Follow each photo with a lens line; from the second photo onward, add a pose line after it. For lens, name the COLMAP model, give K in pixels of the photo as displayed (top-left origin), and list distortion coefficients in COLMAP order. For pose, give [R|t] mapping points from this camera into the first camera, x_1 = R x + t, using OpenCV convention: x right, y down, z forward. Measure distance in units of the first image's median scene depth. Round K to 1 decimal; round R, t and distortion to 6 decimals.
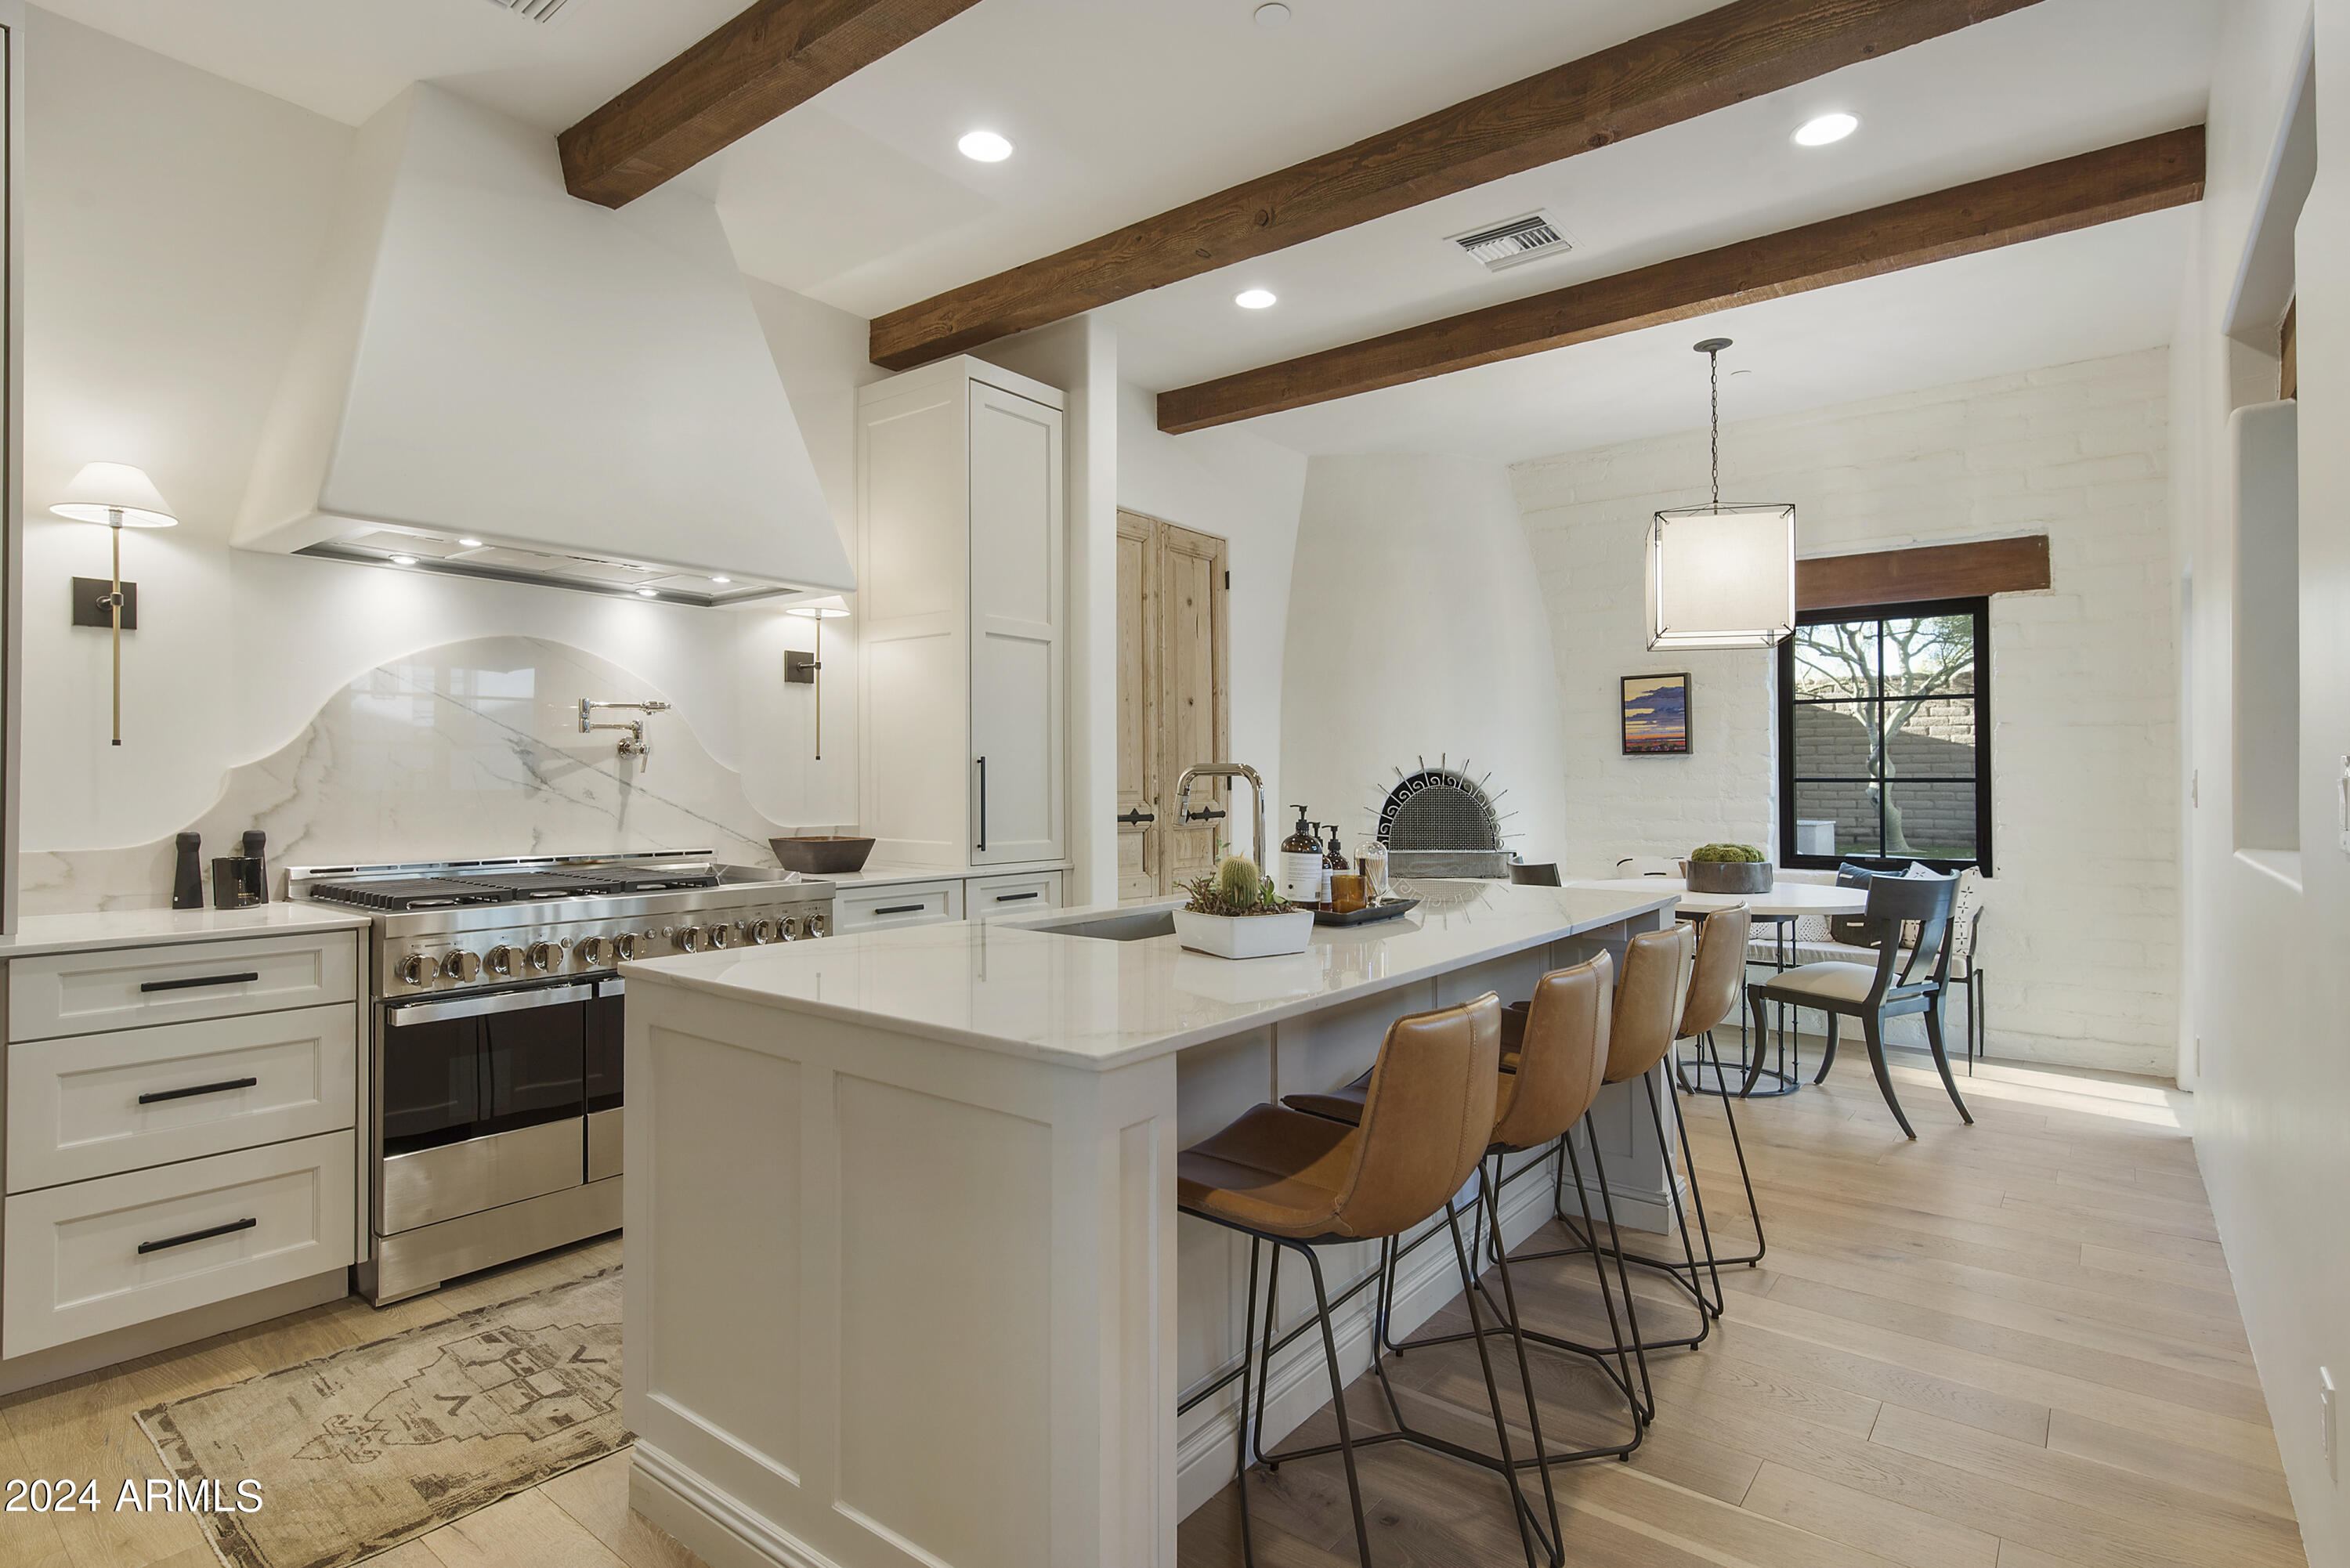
lens RADIAL K [[1127.2, 0, 1180.0], [0, 1127.2, 777.8], [0, 0, 1]] dist [-0.005503, -0.000418]
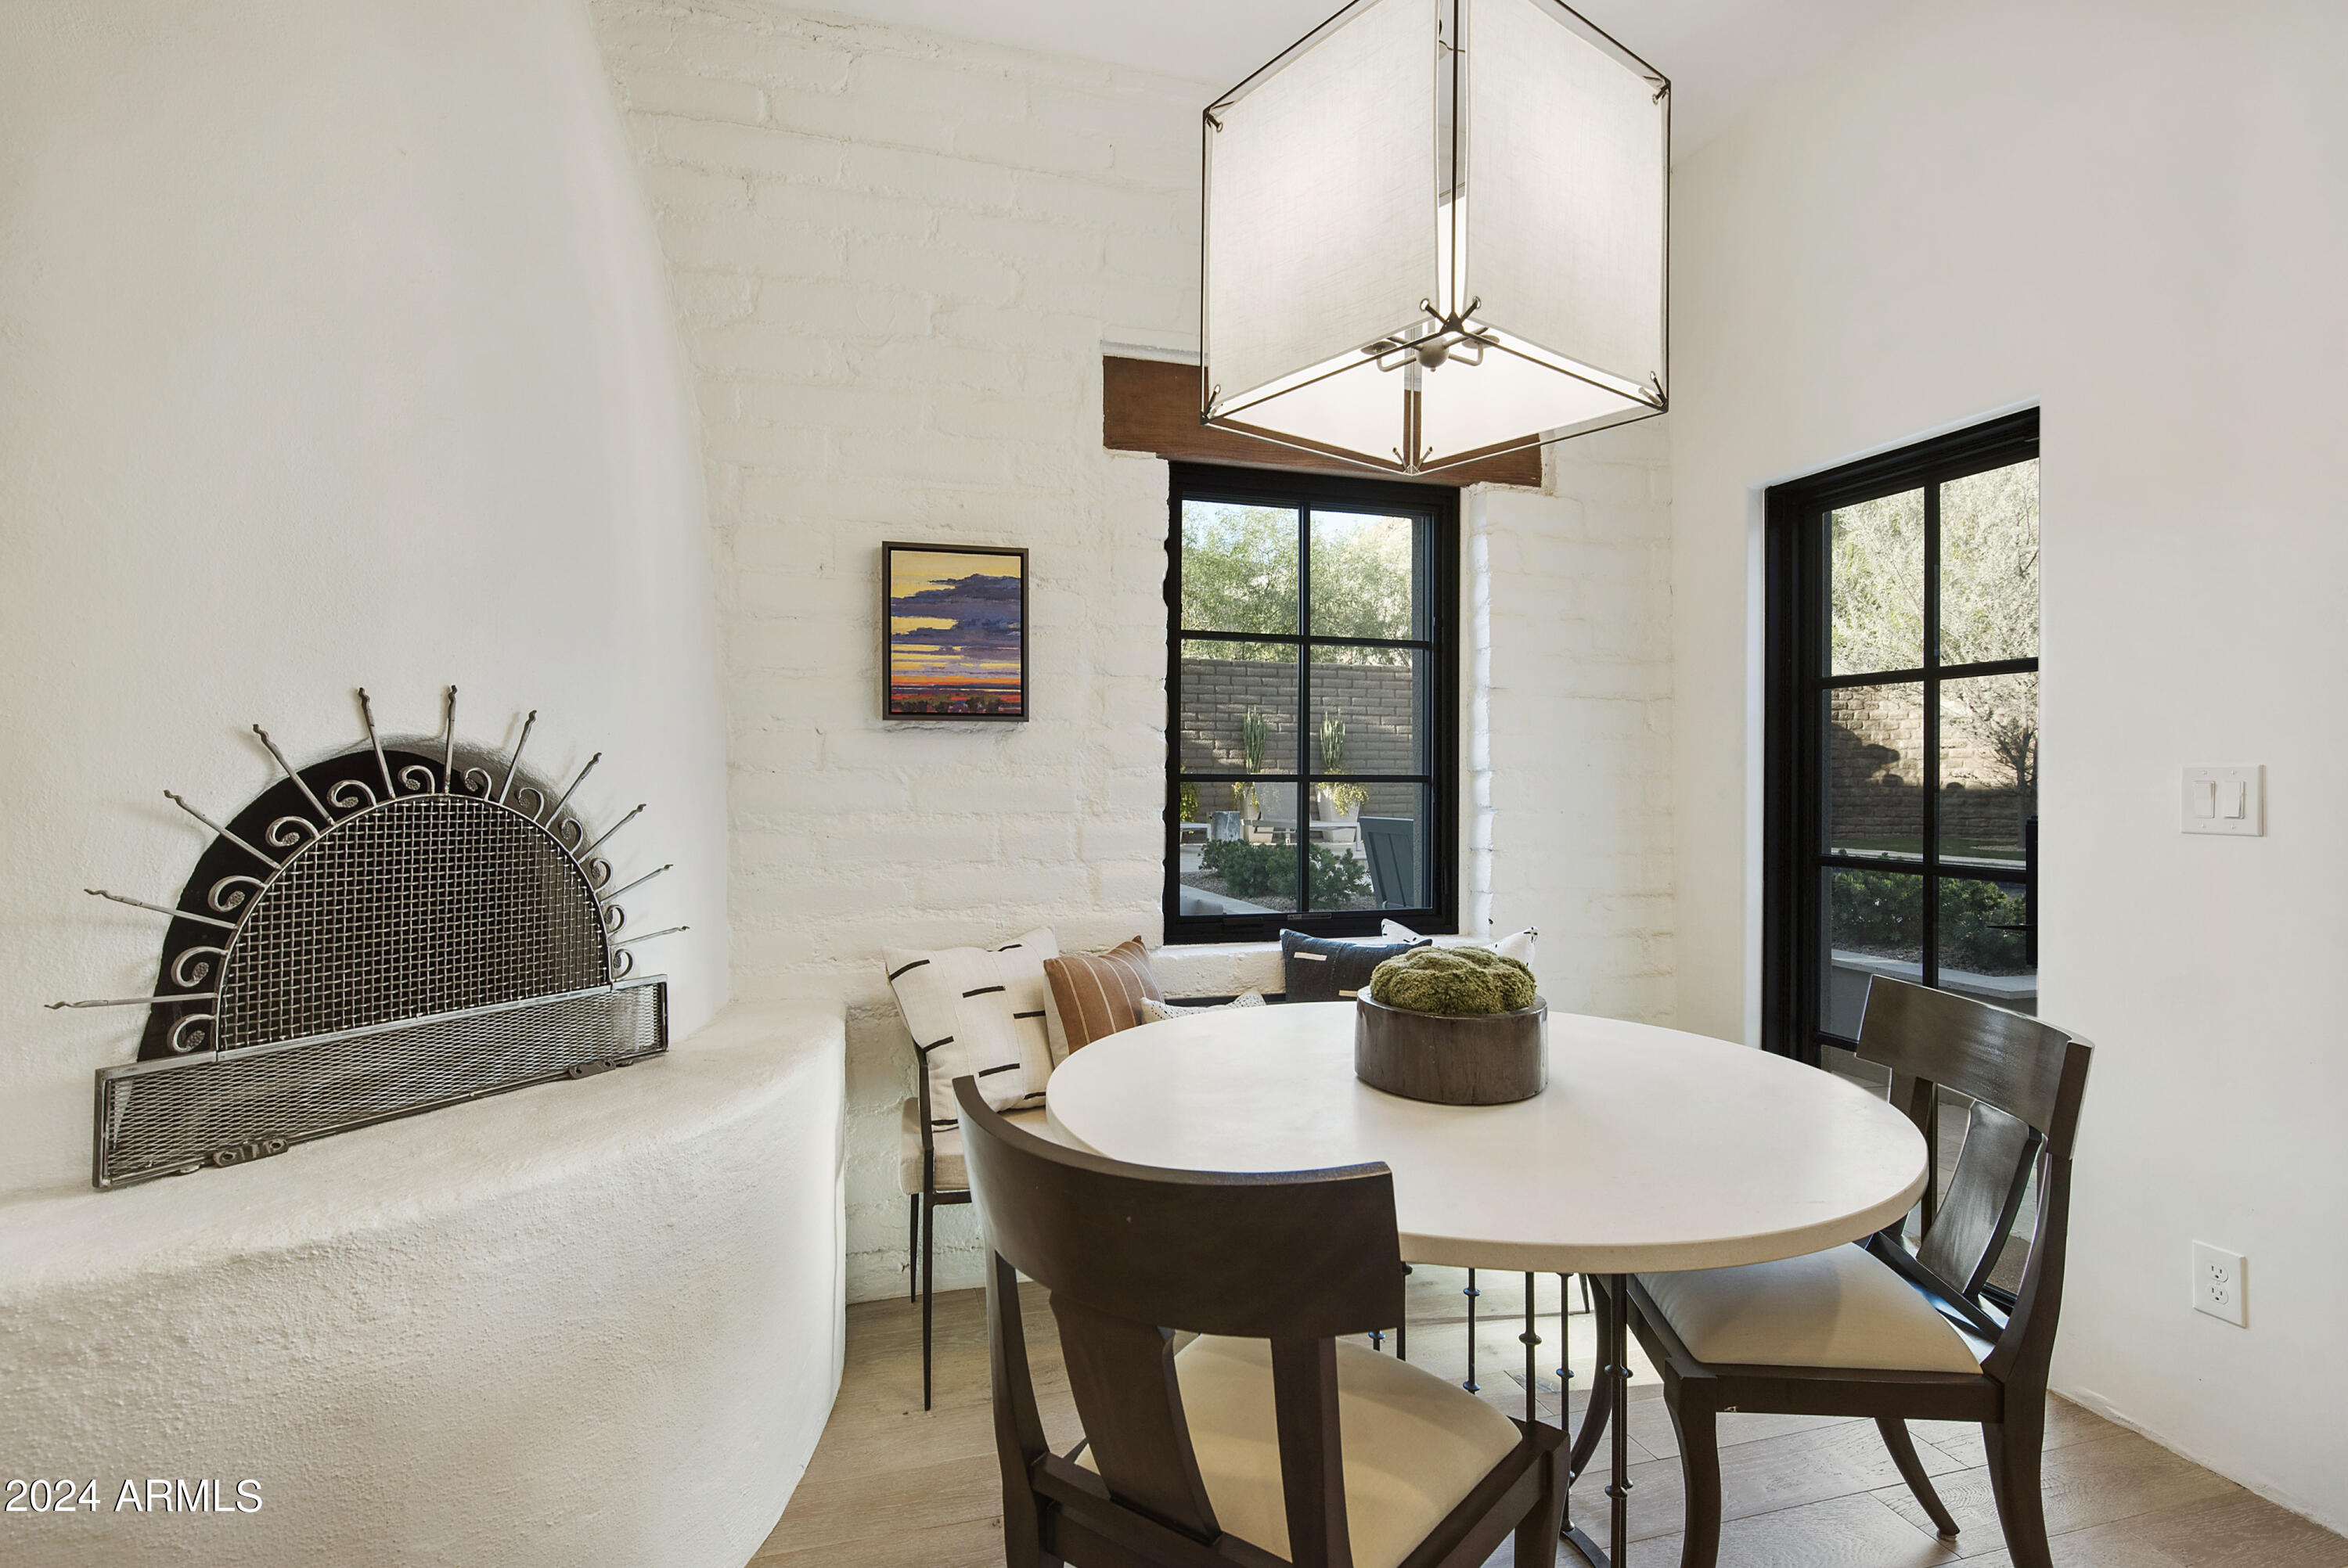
lens RADIAL K [[1126.2, 0, 1184.3], [0, 1126.2, 770.4], [0, 0, 1]] dist [-0.005503, -0.000418]
pose [[0.559232, 0.007631, 0.828976, 0.097190], [-0.005405, 0.999970, -0.005558, 0.001218], [-0.828994, -0.001373, 0.559256, 0.673784]]
